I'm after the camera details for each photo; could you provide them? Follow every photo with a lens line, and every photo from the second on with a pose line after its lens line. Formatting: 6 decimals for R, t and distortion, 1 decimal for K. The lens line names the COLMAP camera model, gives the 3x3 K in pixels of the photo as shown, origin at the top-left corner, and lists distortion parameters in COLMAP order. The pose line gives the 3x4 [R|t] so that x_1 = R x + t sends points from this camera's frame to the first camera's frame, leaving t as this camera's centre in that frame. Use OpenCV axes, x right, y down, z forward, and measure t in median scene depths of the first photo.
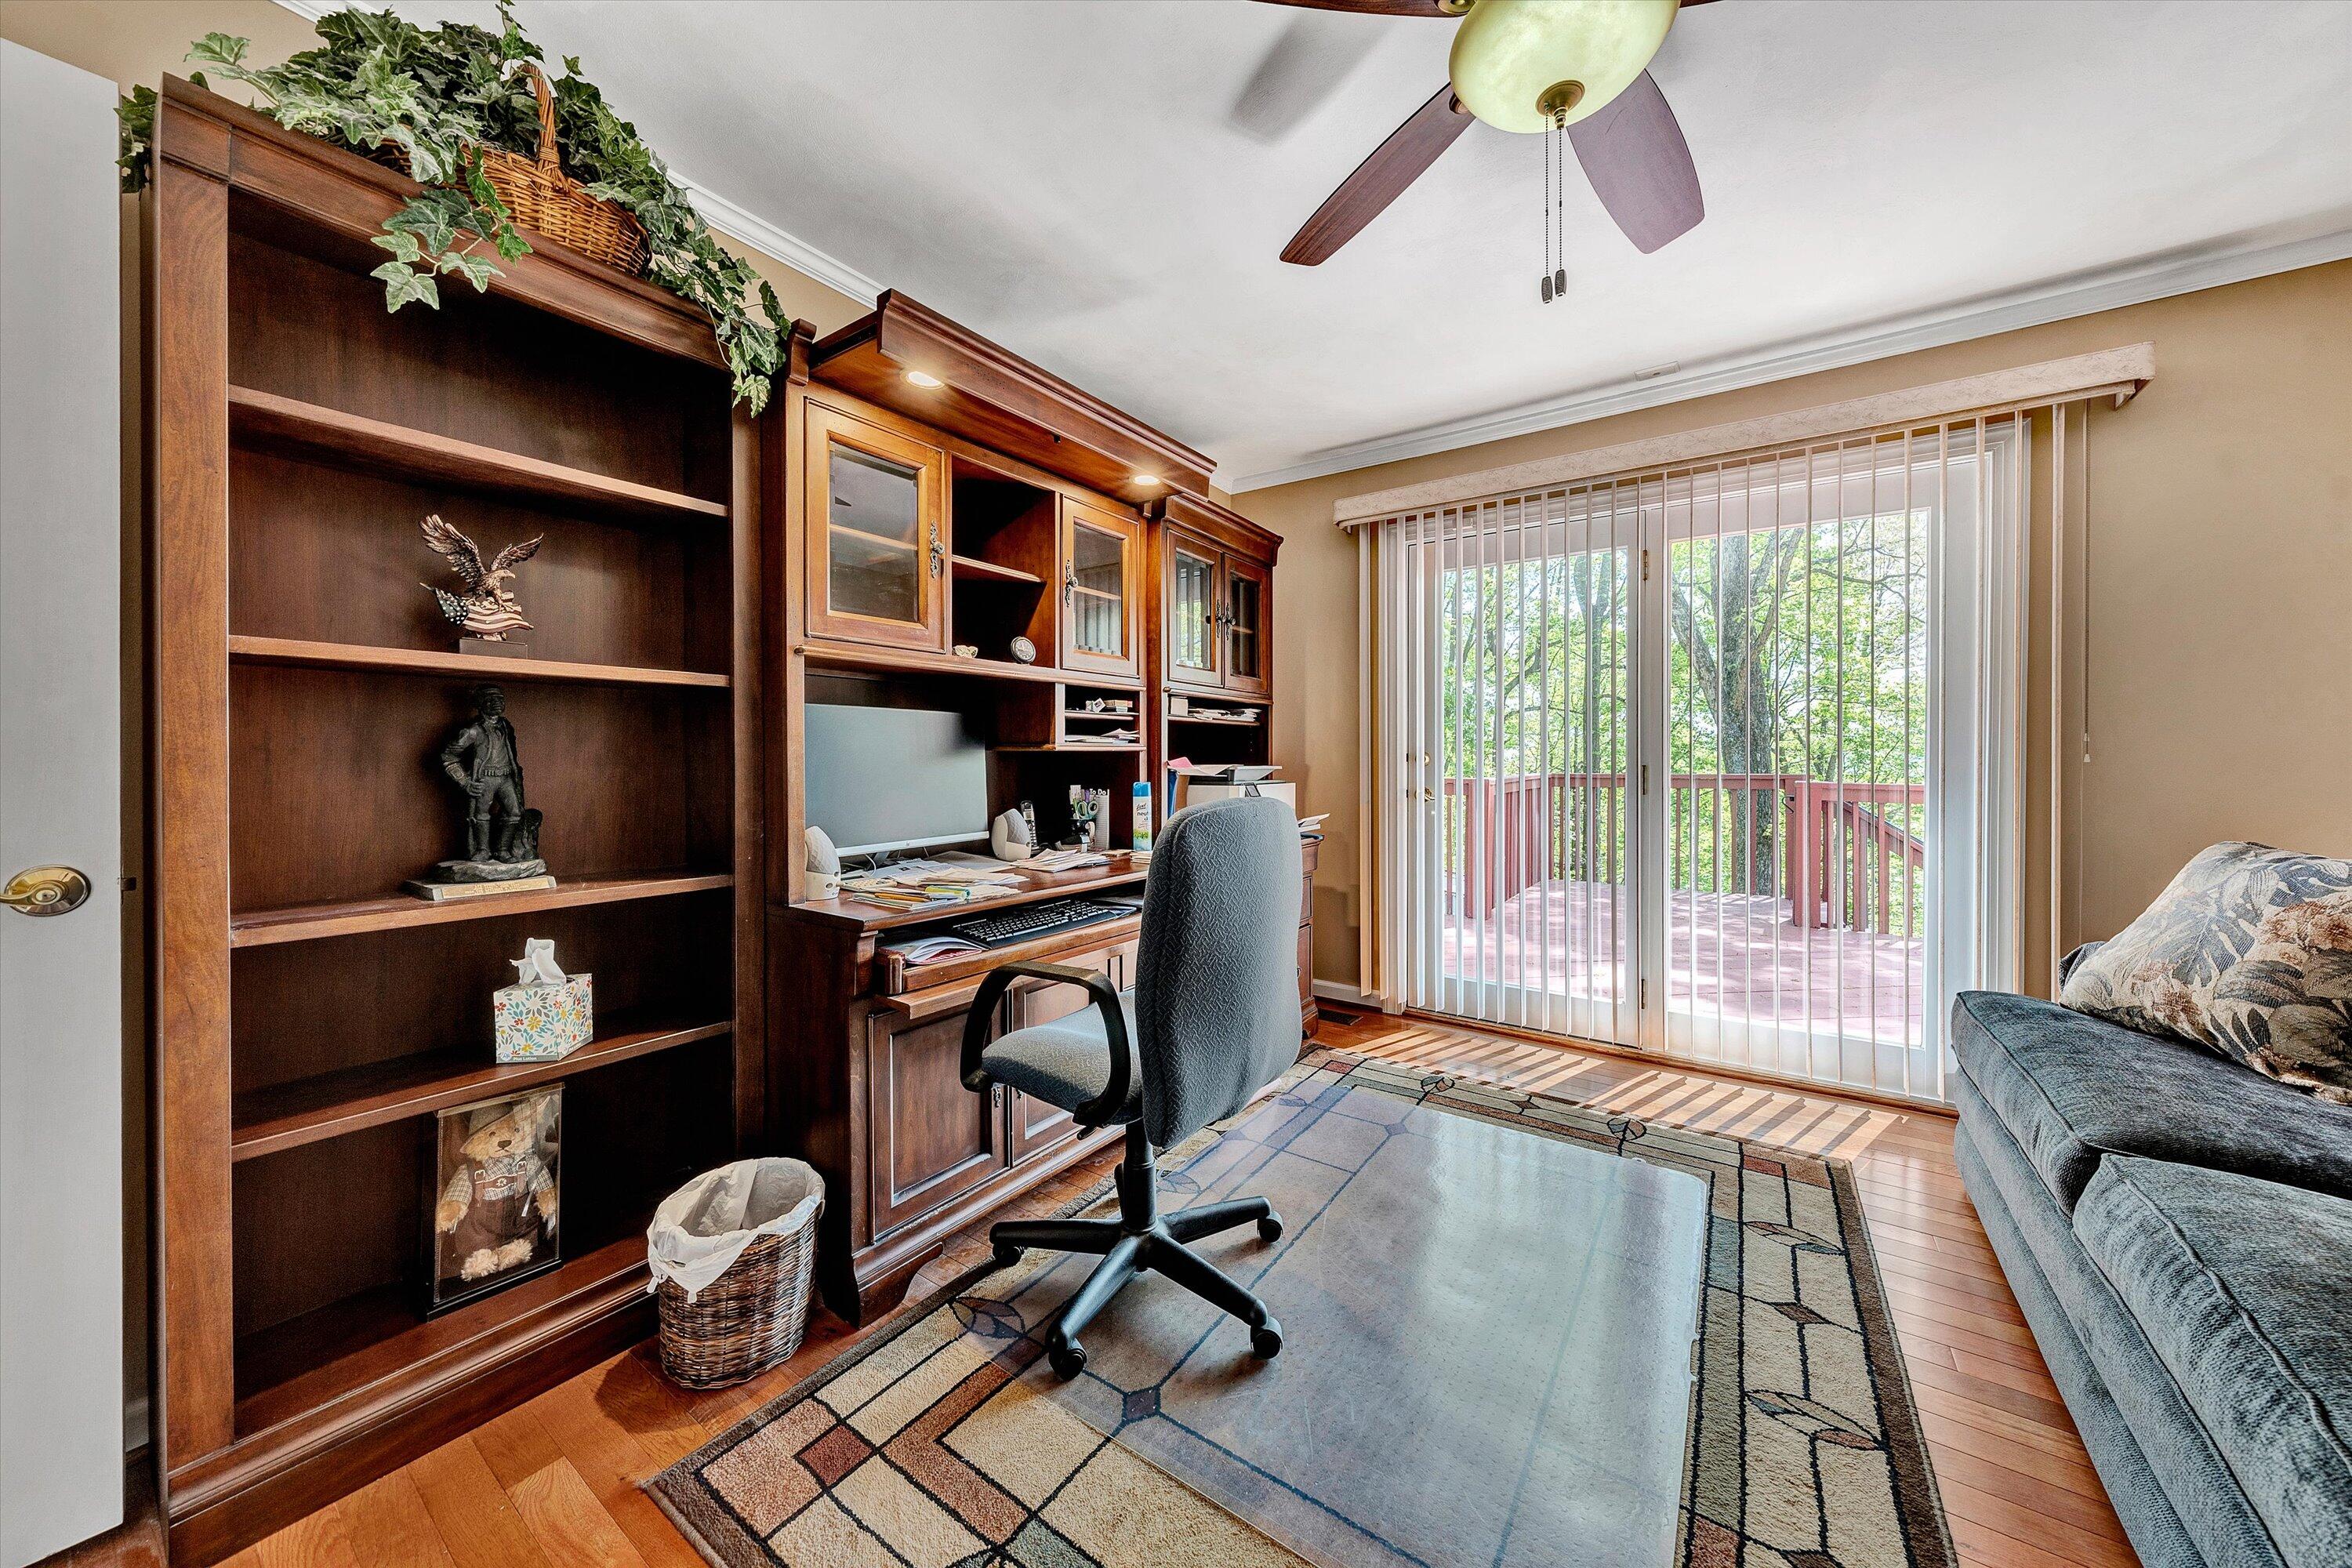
lens RADIAL K [[822.1, 0, 1173.8], [0, 822.1, 777.7], [0, 0, 1]] dist [0.011544, -0.000019]
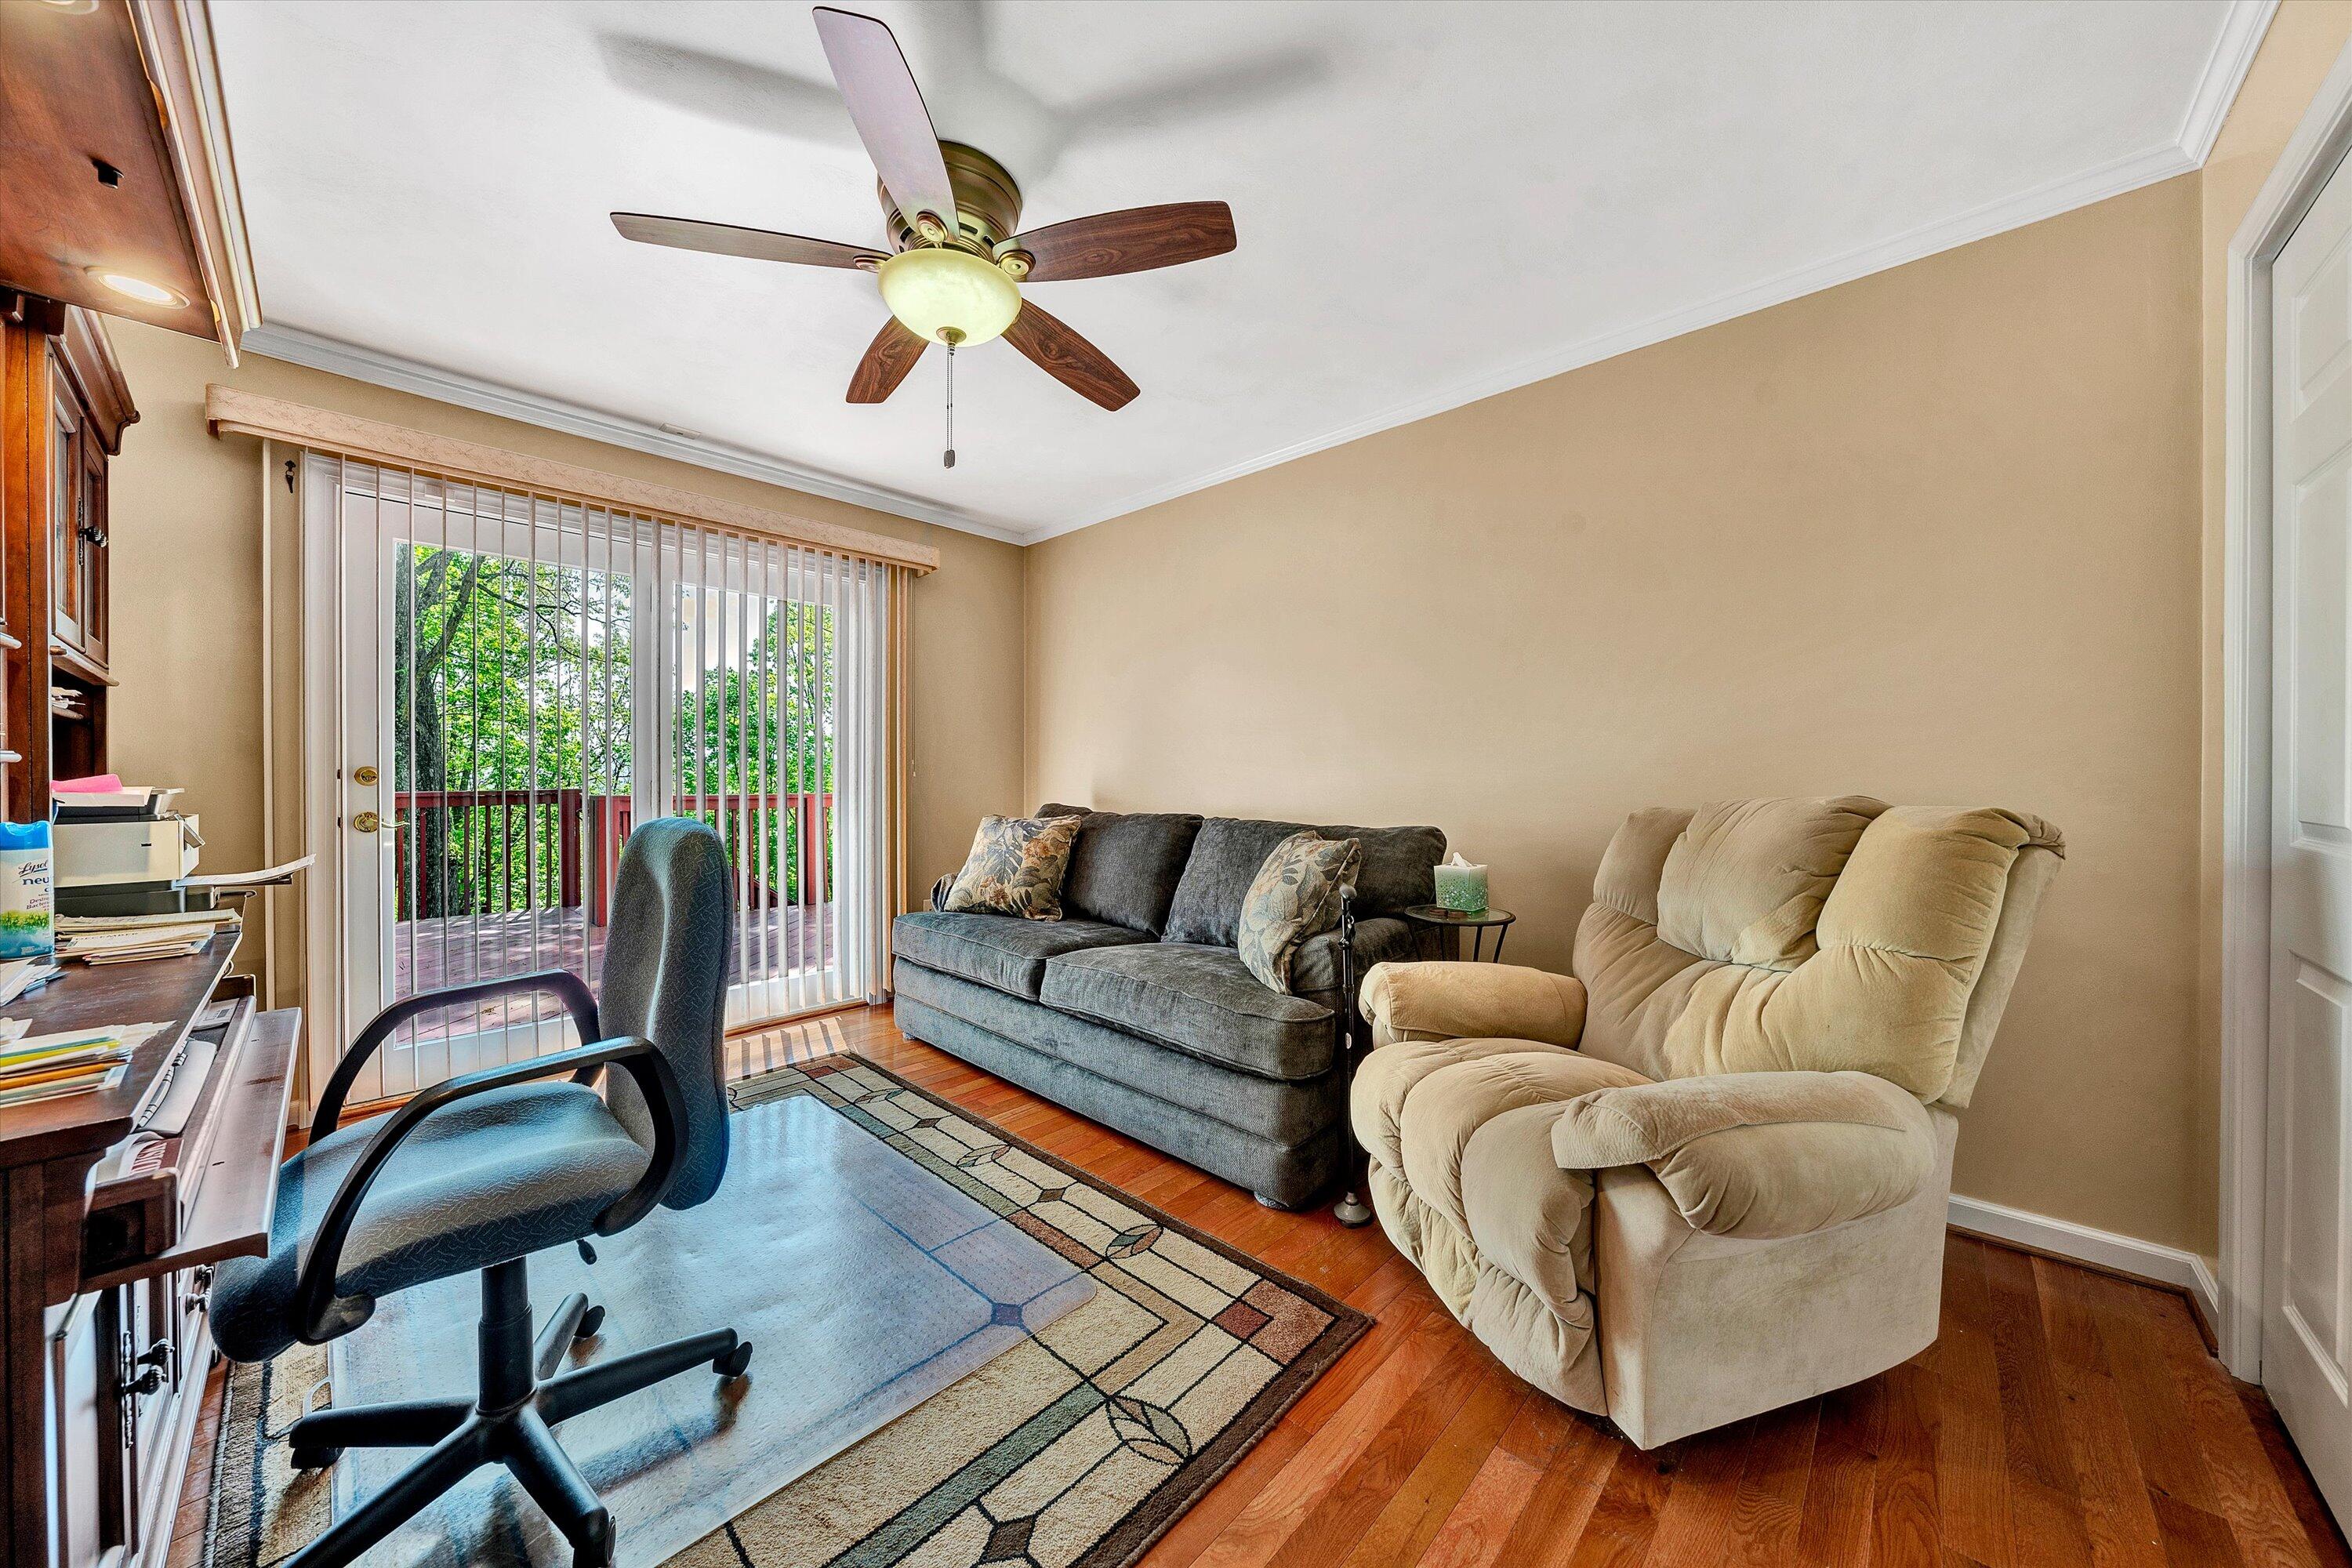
lens RADIAL K [[794.7, 0, 1176.0], [0, 794.7, 784.0], [0, 0, 1]] dist [-0.000270, 0.000001]
pose [[0.146249, -0.010205, 0.989195, -0.668134], [0.023036, 0.999711, 0.006908, -0.003810], [-0.988980, 0.021777, 0.146442, 0.289798]]
